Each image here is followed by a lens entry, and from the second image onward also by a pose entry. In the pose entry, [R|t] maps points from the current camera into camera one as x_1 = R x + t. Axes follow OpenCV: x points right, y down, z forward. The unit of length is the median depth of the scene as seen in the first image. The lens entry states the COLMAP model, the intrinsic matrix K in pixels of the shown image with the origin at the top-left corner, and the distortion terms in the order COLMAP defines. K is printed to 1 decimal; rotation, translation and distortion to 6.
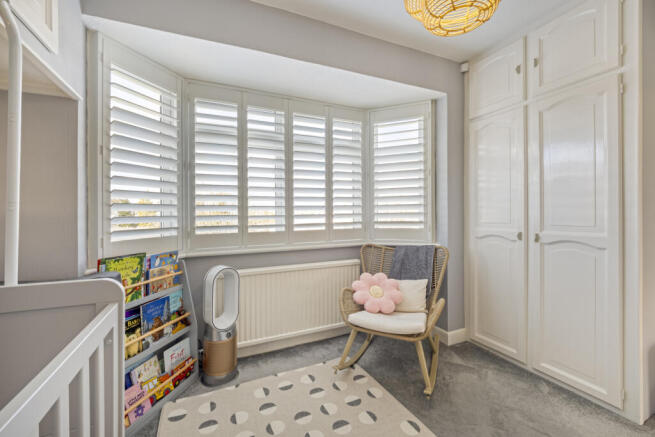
lens RADIAL K [[278.1, 0, 330.9], [0, 278.1, 205.7], [0, 0, 1]] dist [0.000322, -0.000776]
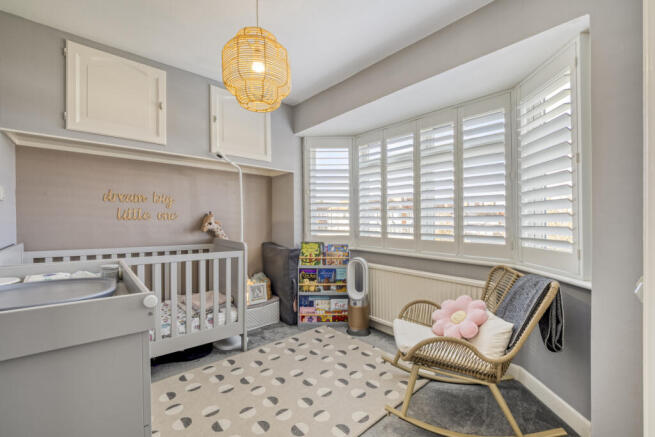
lens RADIAL K [[278.1, 0, 329.0], [0, 278.1, 219.4], [0, 0, 1]] dist [0.000322, -0.000776]
pose [[0.282288, 0.003982, -0.959321, 0.955752], [0.008061, 0.999946, 0.006522, 0.001543], [0.959296, -0.009575, 0.282241, 0.418979]]
